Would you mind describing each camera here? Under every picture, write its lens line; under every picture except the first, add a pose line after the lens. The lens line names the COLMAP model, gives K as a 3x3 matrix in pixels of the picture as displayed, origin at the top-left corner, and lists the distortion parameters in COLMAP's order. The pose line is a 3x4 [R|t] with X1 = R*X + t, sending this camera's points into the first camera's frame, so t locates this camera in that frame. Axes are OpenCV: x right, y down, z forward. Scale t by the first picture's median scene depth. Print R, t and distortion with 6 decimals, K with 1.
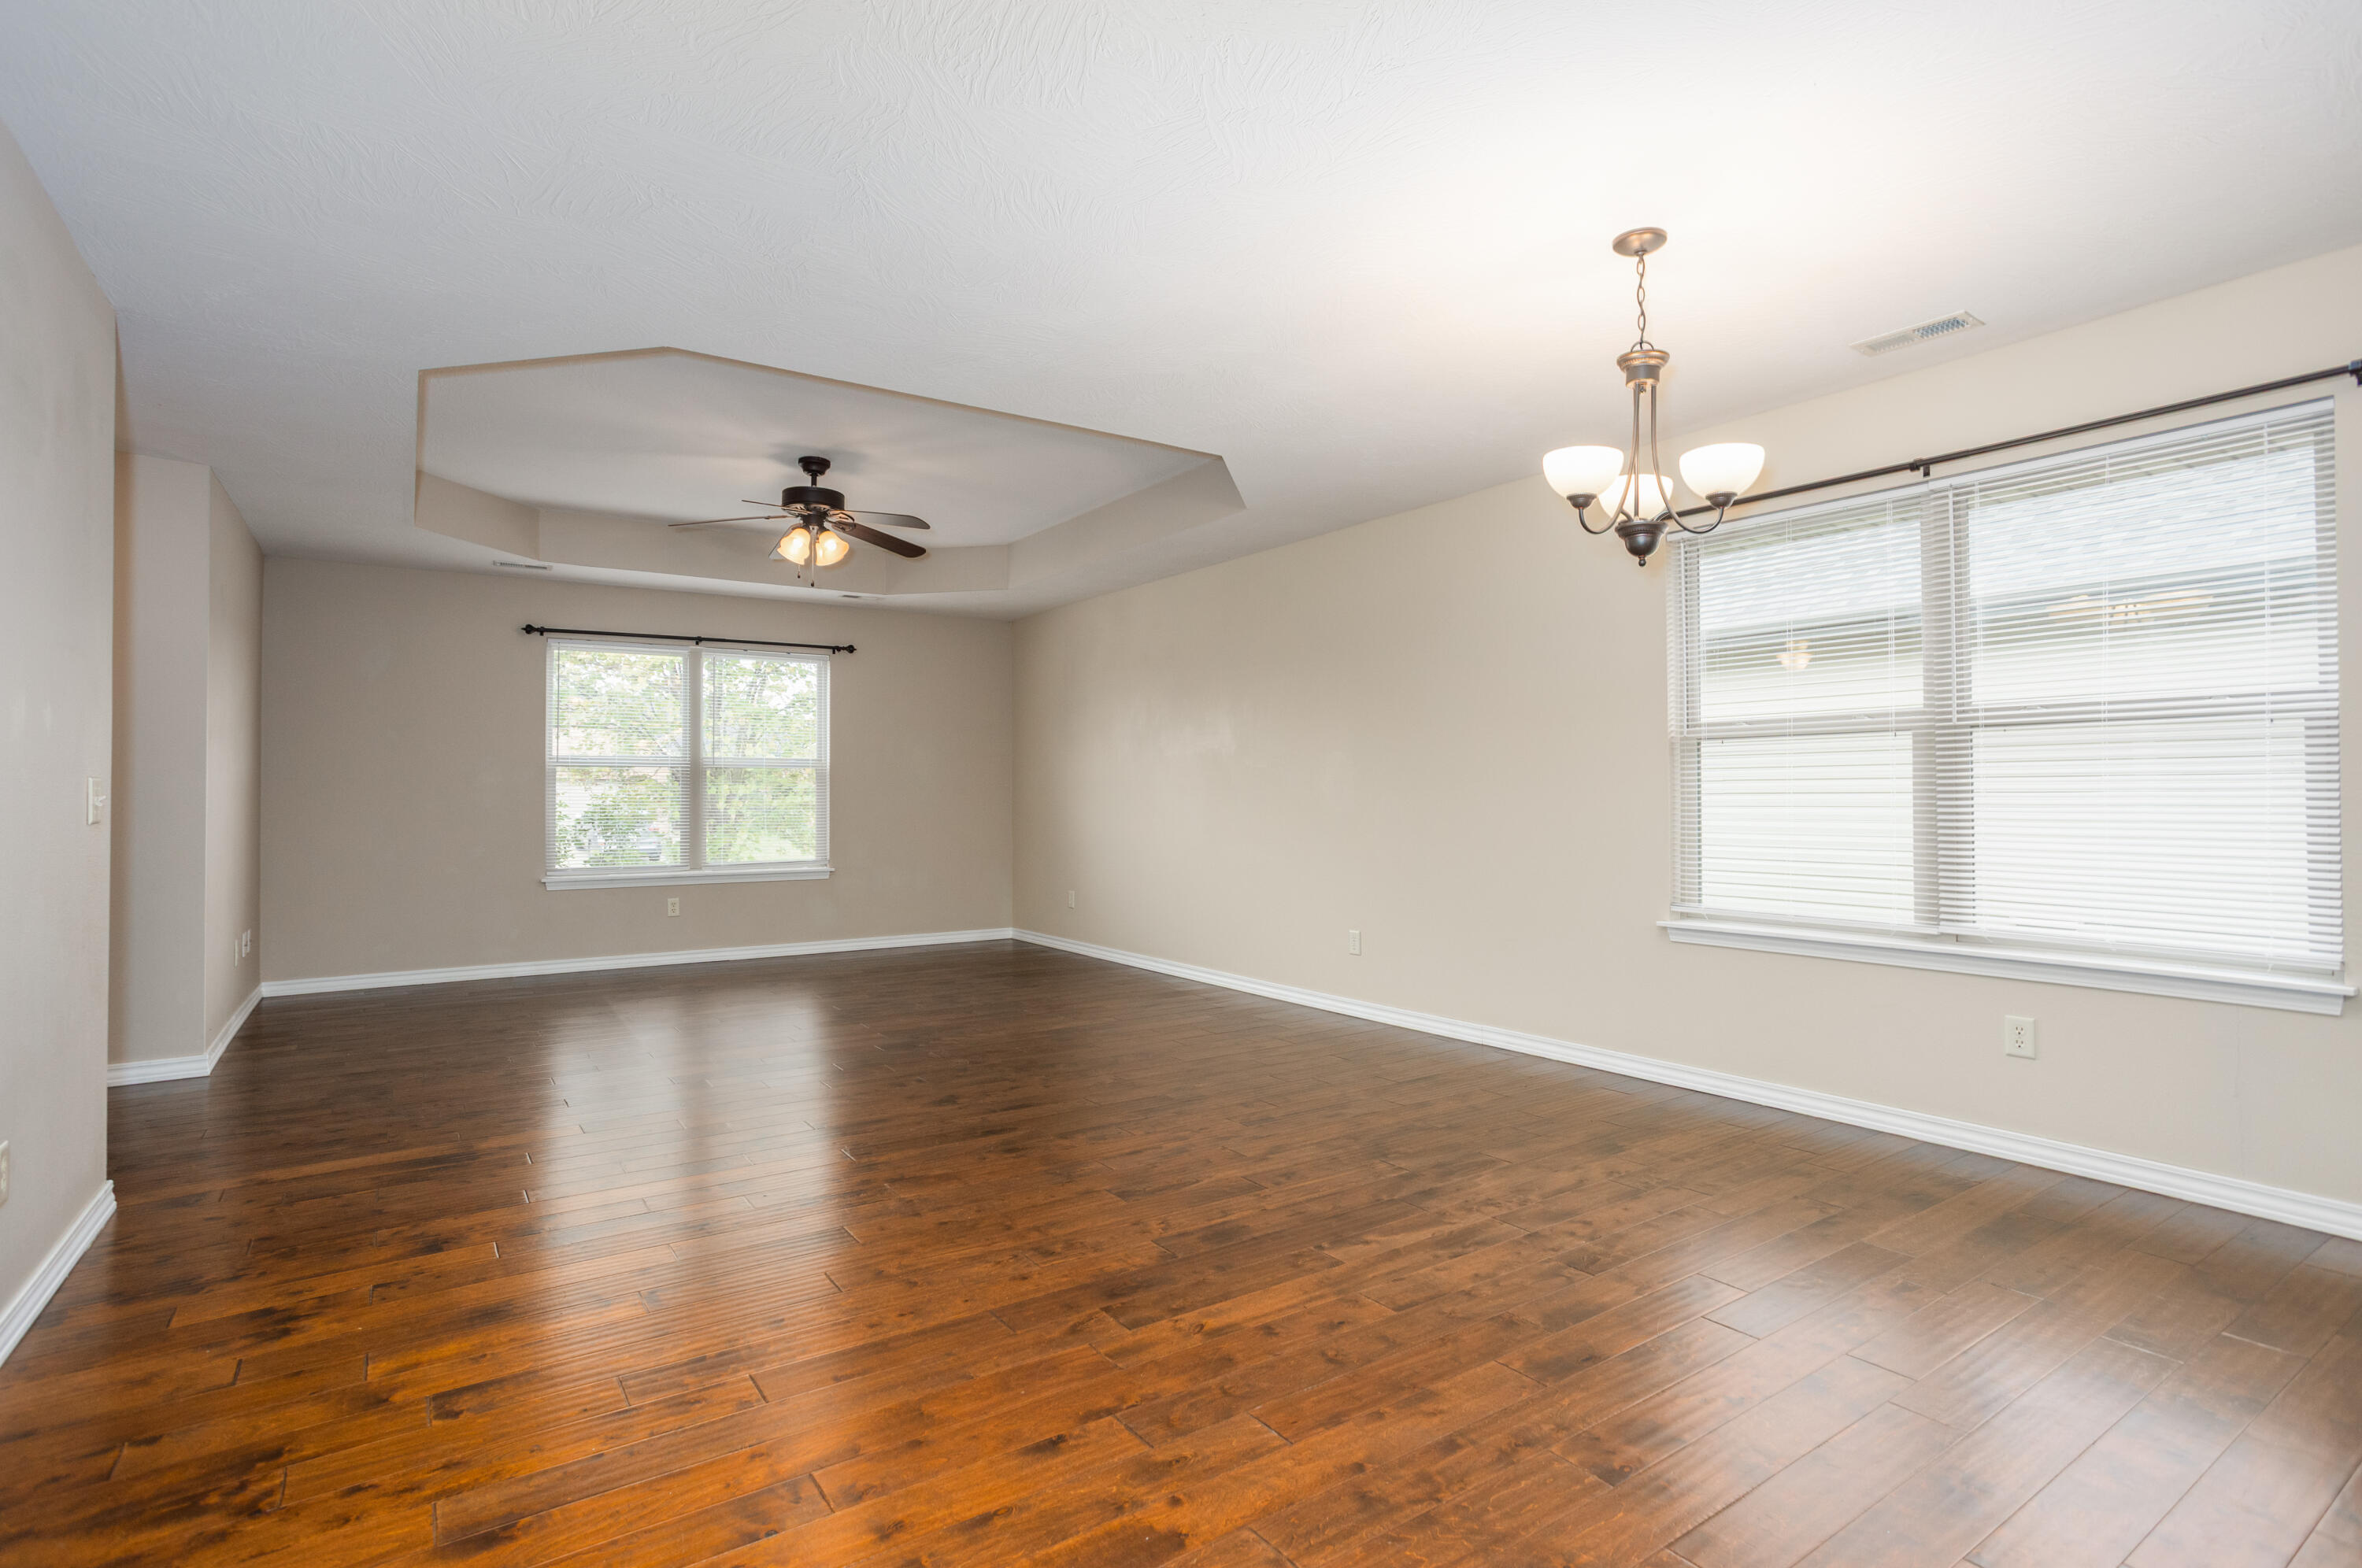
lens RADIAL K [[1136.3, 0, 1170.3], [0, 1136.3, 803.7], [0, 0, 1]] dist [-0.028620, 0.005529]
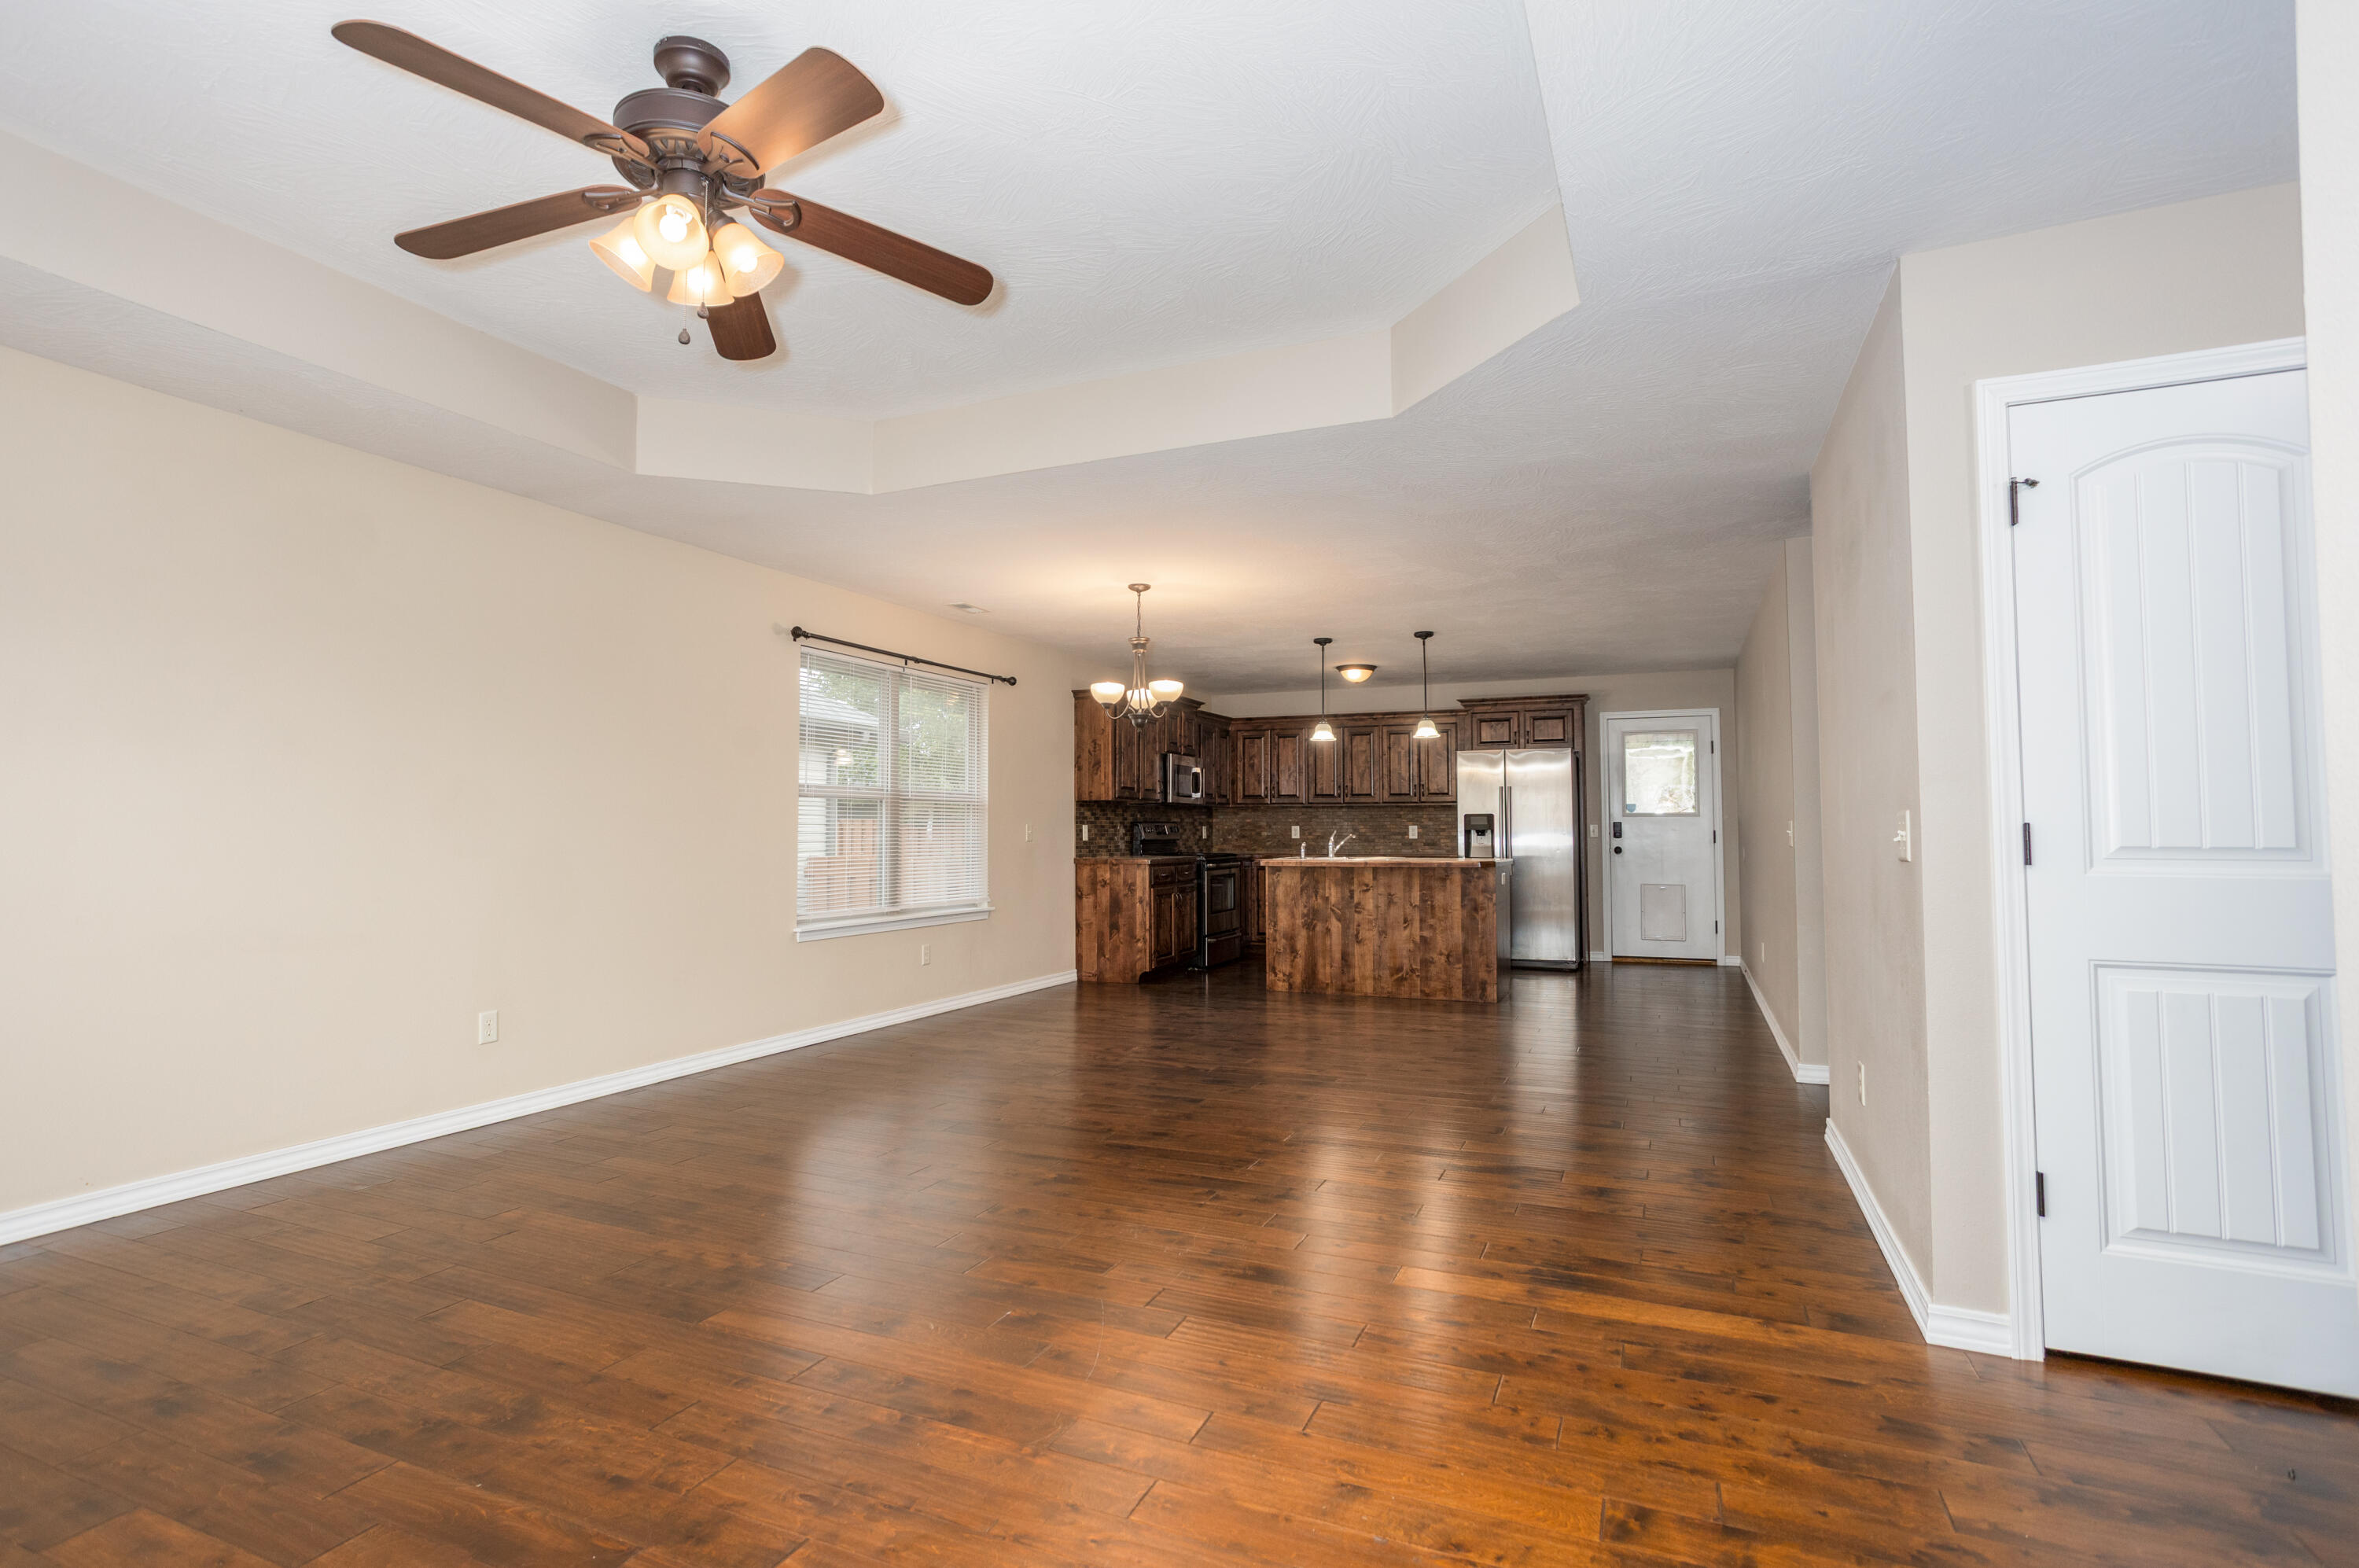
lens RADIAL K [[1135.0, 0, 1191.7], [0, 1135.0, 775.6], [0, 0, 1]] dist [-0.028620, 0.005529]
pose [[-0.546675, 0.044710, 0.836150, -0.808587], [0.008307, 0.998814, -0.047977, -0.006644], [-0.837304, -0.019281, -0.546398, 1.133663]]
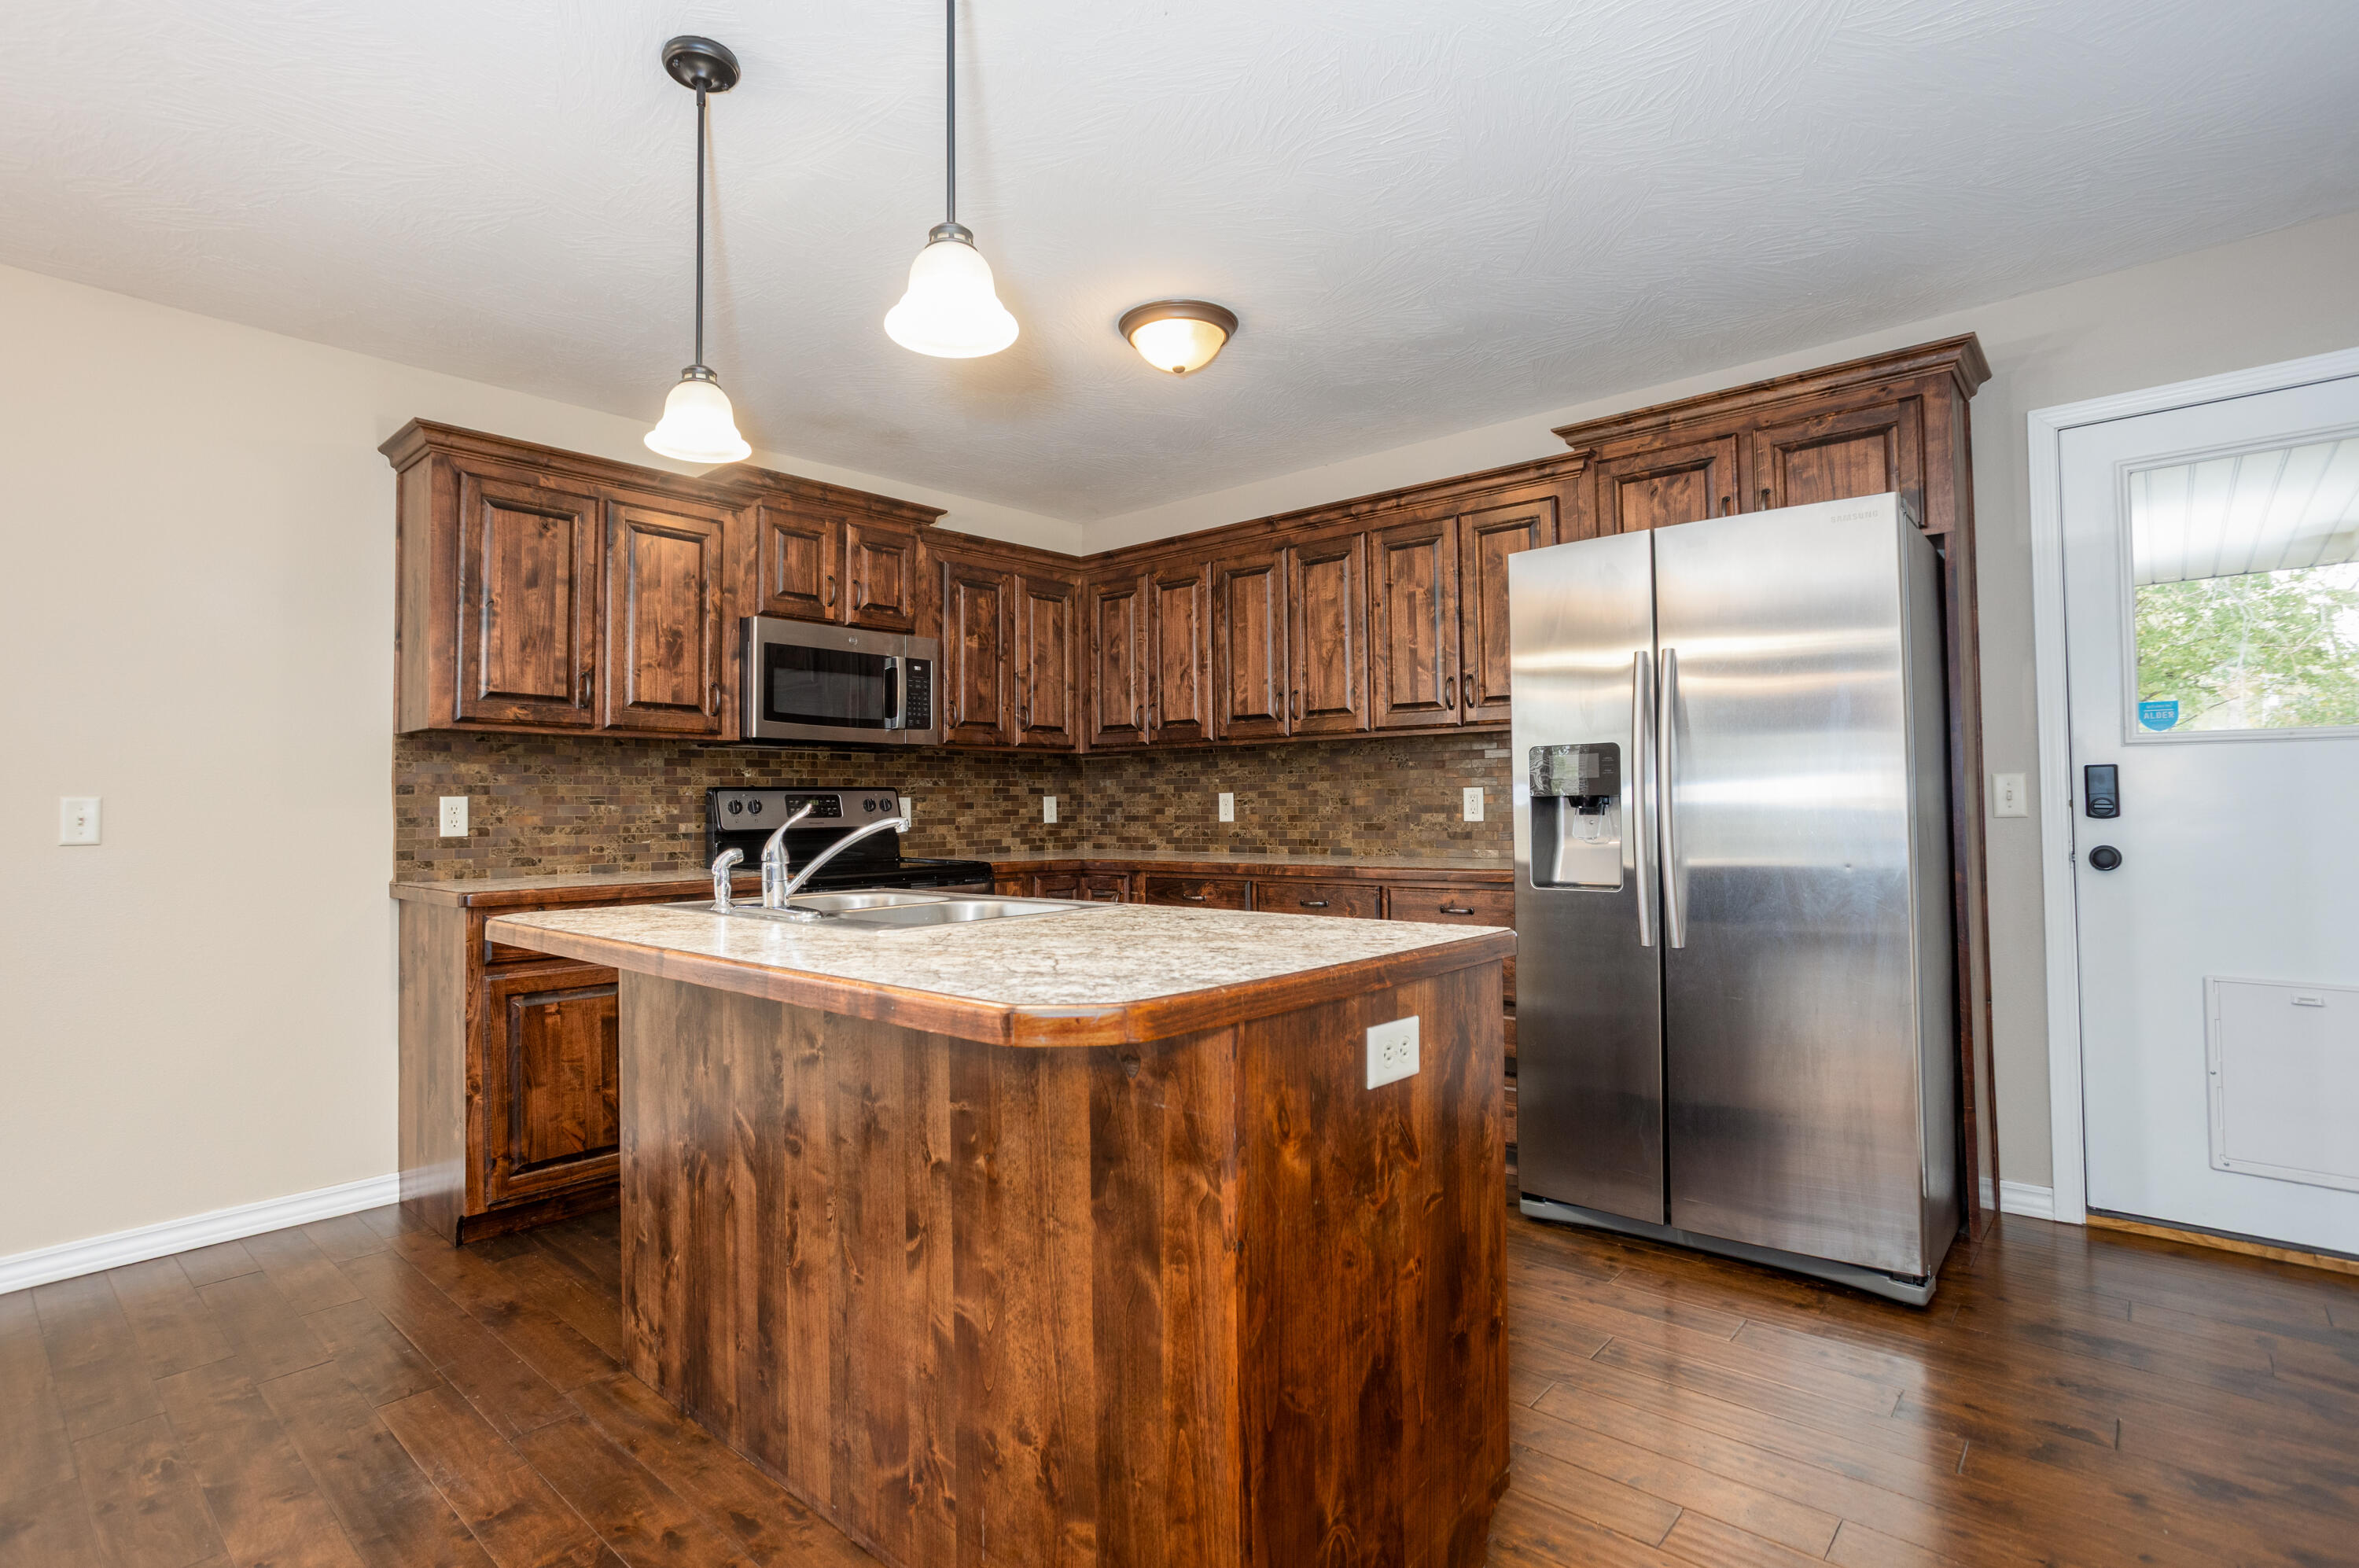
lens RADIAL K [[1135.0, 0, 1172.7], [0, 1135.0, 769.4], [0, 0, 1]] dist [-0.028620, 0.005529]
pose [[-0.244776, 0.038133, 0.968829, -0.445525], [0.018876, 0.999224, -0.034560, -0.003832], [-0.969396, 0.009828, -0.245306, 0.641008]]
